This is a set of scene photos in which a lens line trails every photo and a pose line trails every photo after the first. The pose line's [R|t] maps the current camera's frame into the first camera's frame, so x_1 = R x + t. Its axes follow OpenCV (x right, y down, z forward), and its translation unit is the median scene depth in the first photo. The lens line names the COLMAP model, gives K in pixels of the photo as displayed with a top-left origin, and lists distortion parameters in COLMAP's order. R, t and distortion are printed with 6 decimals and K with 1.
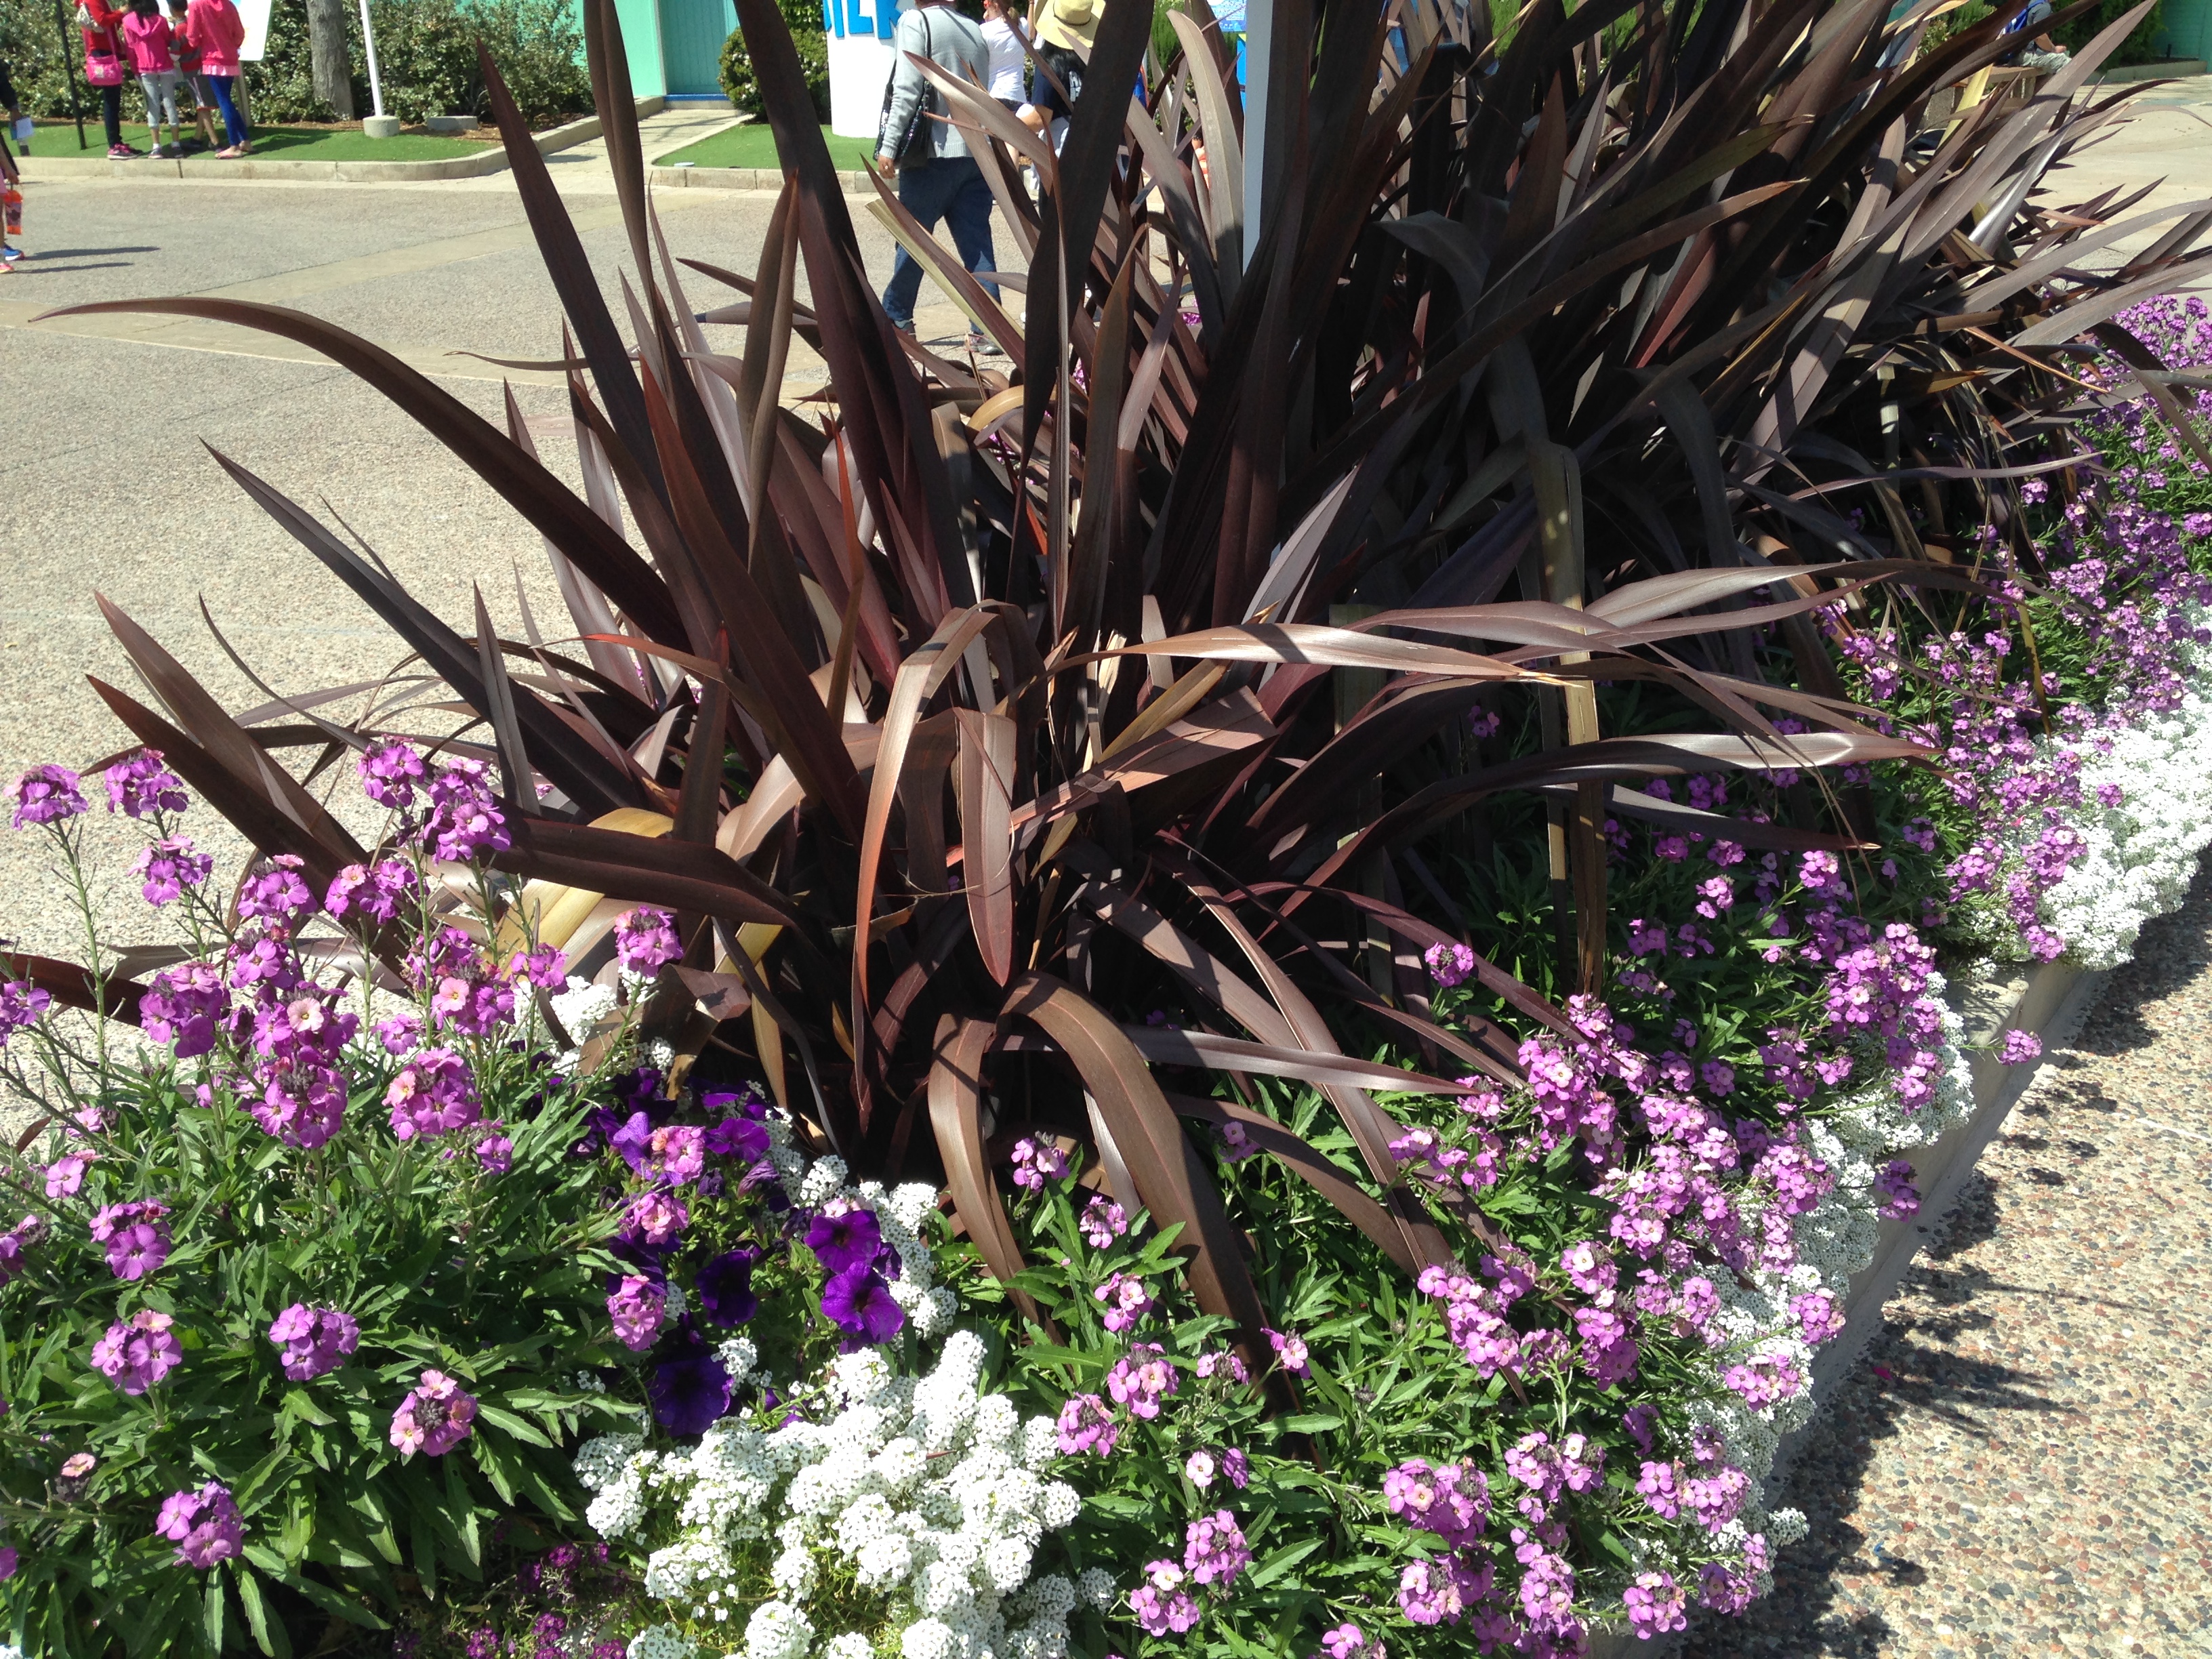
lens RADIAL K [[2112.7, 0, 1106.0], [0, 2112.7, 829.5], [0, 0, 1]] dist [0.204288, -0.335280]
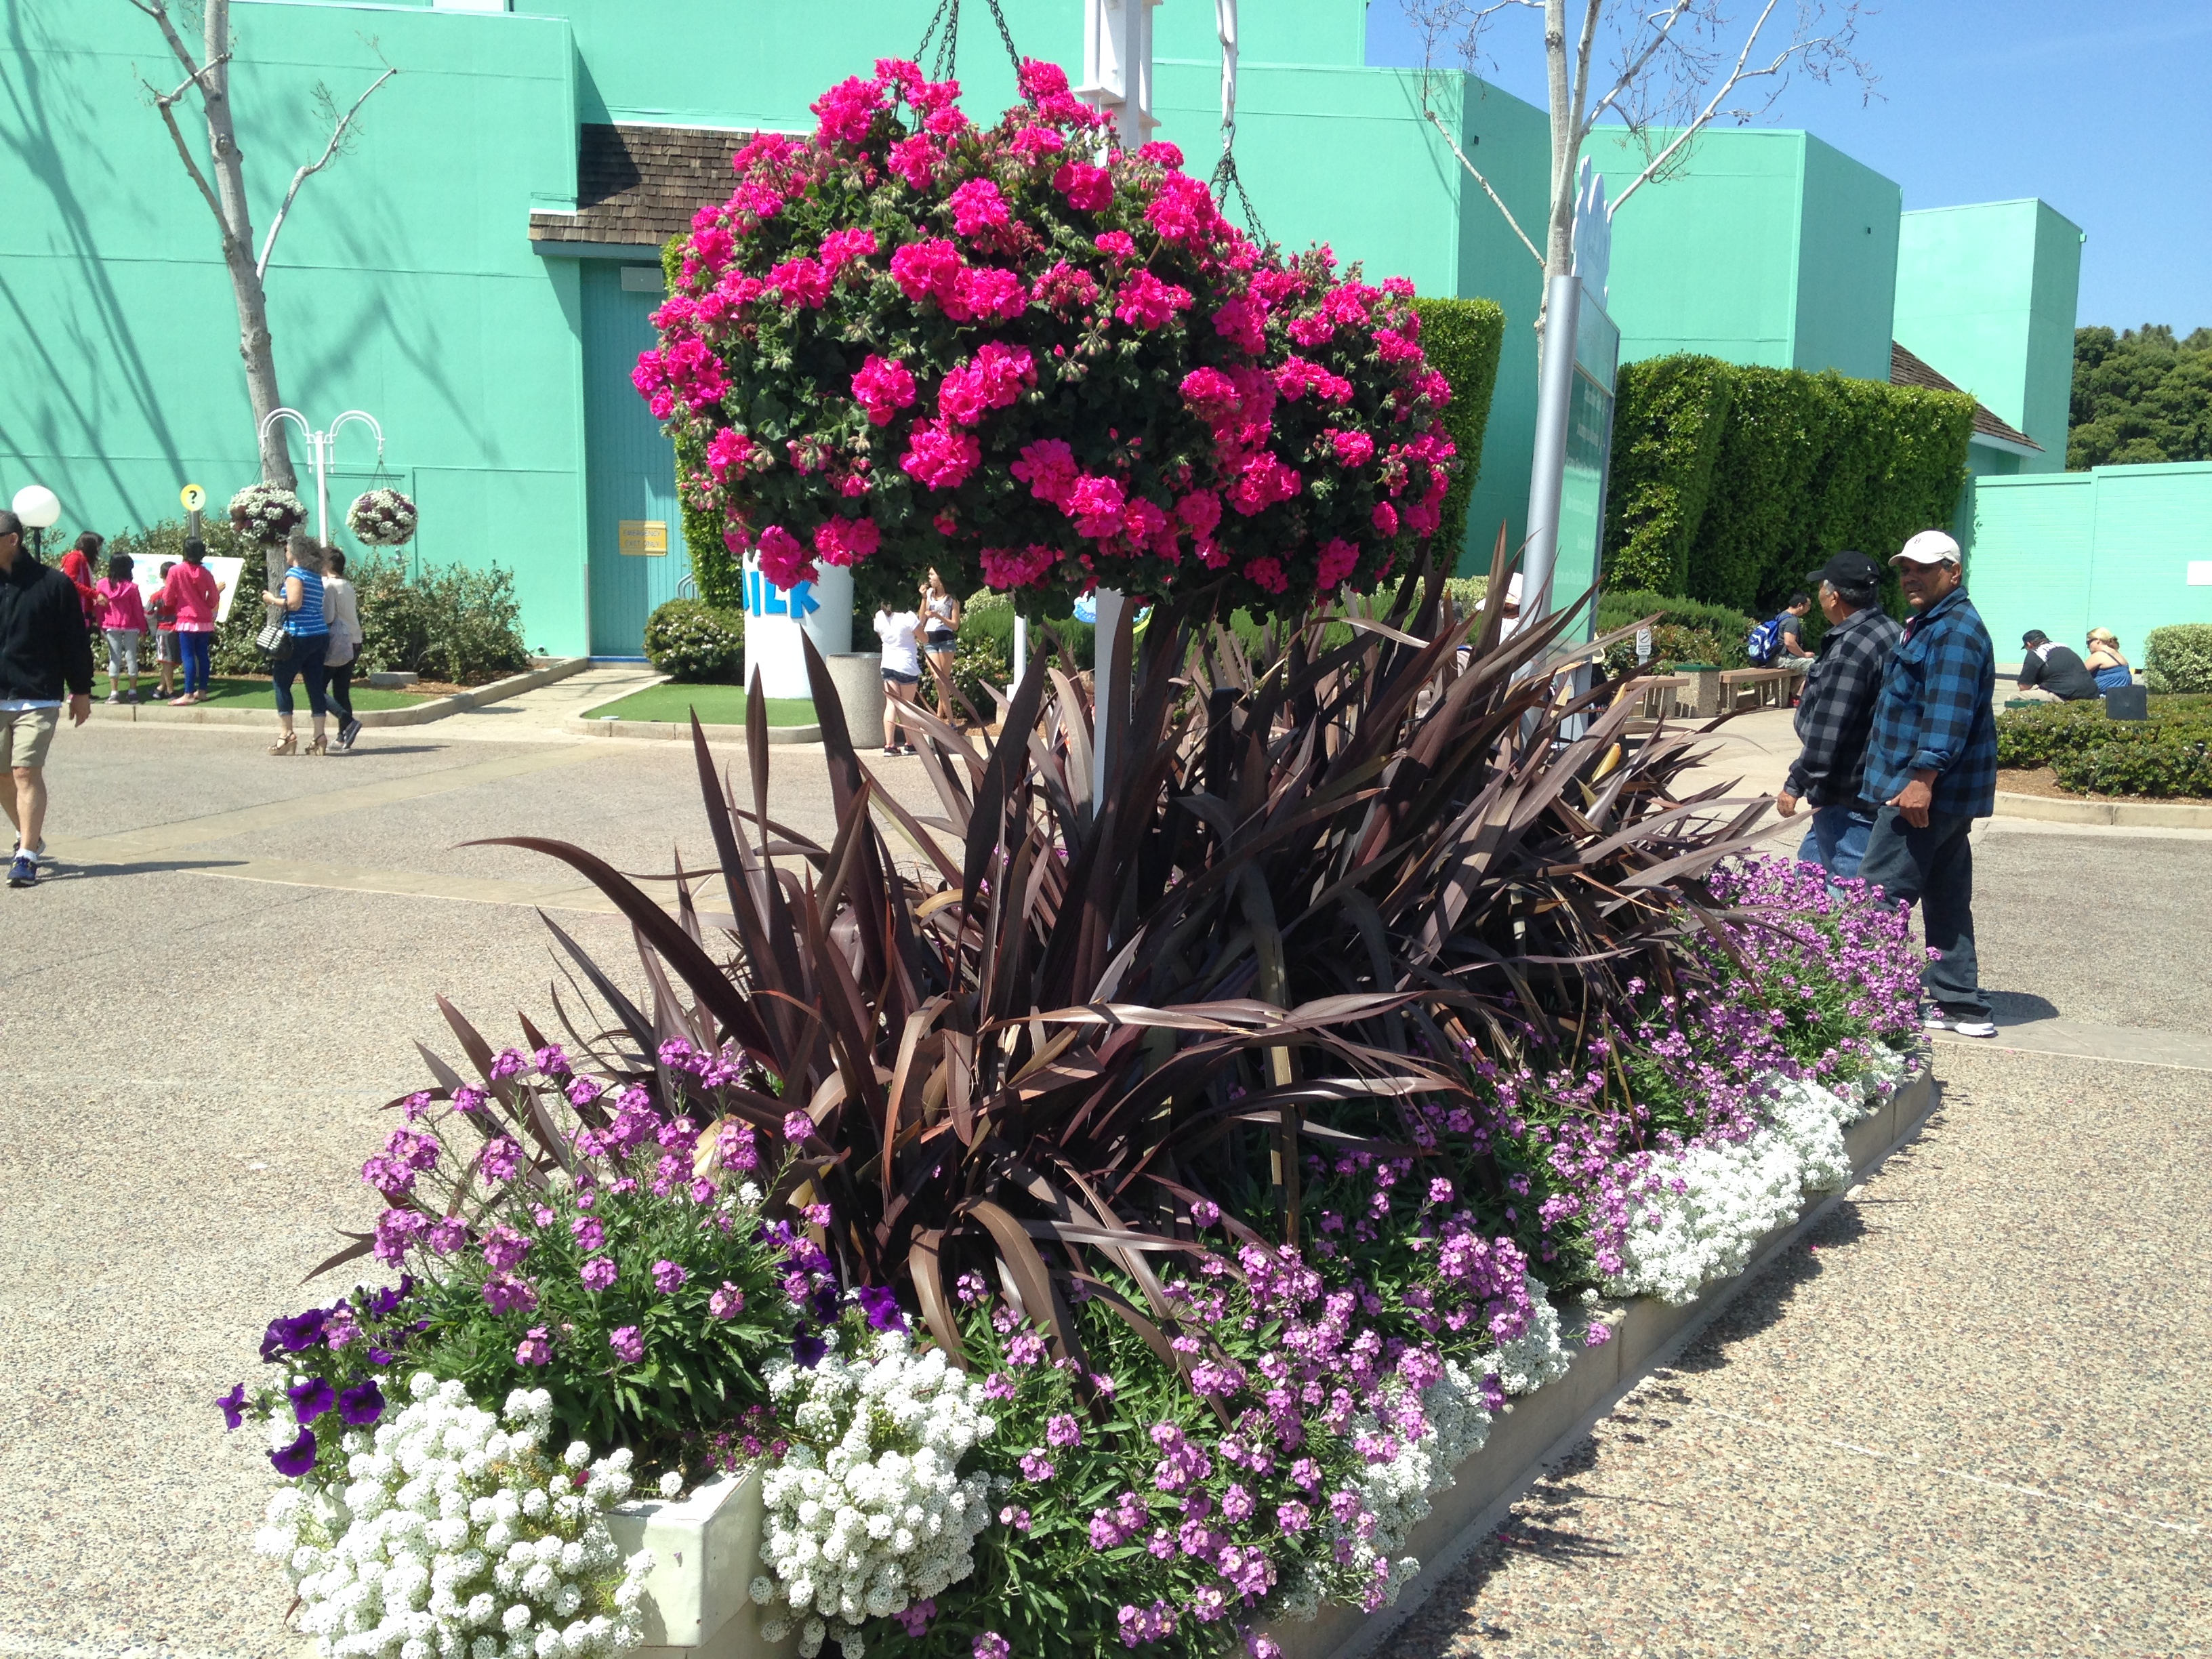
lens RADIAL K [[2112.7, 0, 1106.0], [0, 2112.7, 829.5], [0, 0, 1]] dist [0.204288, -0.335280]
pose [[0.998037, 0.021736, 0.058738, -0.021002], [-0.006649, 0.969317, -0.245726, 0.144547], [-0.062277, 0.244853, 0.967558, -0.580364]]
